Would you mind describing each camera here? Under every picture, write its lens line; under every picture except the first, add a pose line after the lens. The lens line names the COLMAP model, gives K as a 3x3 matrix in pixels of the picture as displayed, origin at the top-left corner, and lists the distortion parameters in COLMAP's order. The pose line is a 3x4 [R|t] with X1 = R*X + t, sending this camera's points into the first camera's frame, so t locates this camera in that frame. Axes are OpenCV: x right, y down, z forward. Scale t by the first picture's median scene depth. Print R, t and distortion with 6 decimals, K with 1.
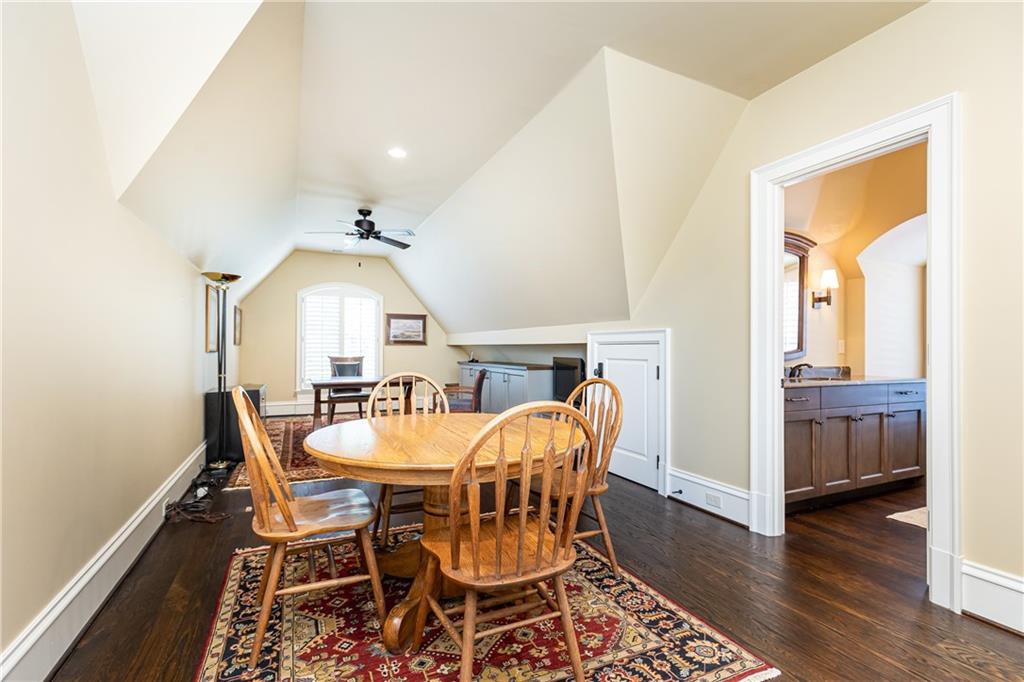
lens RADIAL K [[468.9, 0, 512.0], [0, 468.9, 341.0], [0, 0, 1]] dist [0.002580, 0.000733]
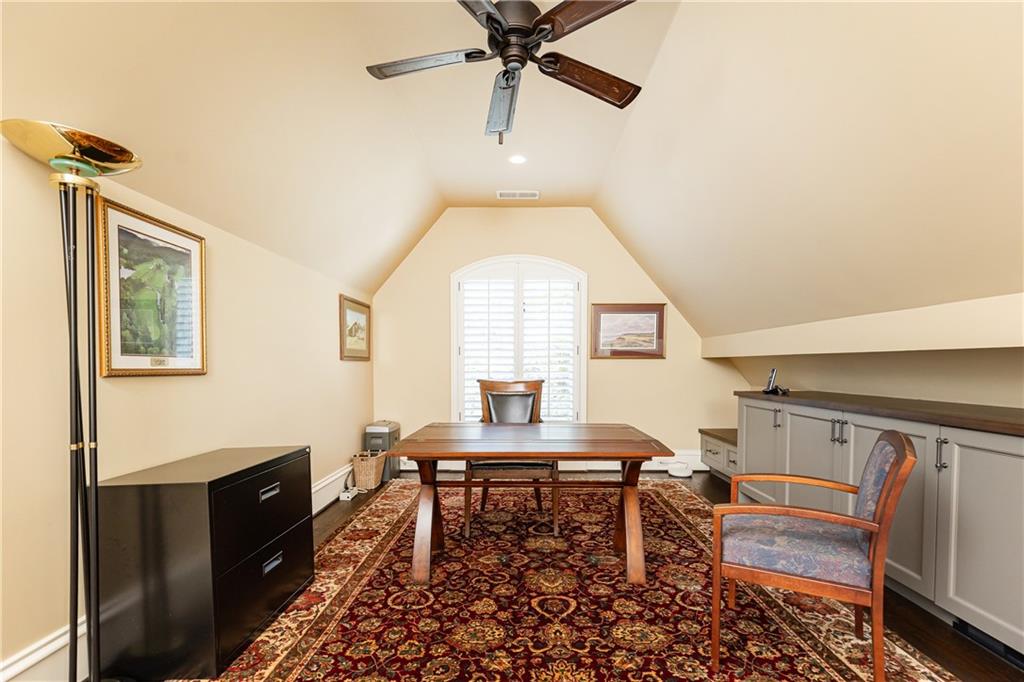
lens RADIAL K [[468.9, 0, 512.0], [0, 468.9, 341.0], [0, 0, 1]] dist [0.002580, 0.000733]
pose [[0.886365, -0.022853, -0.462423, -0.089605], [0.009037, 0.999445, -0.032070, 0.004533], [0.462899, 0.024247, 0.886079, 0.441932]]
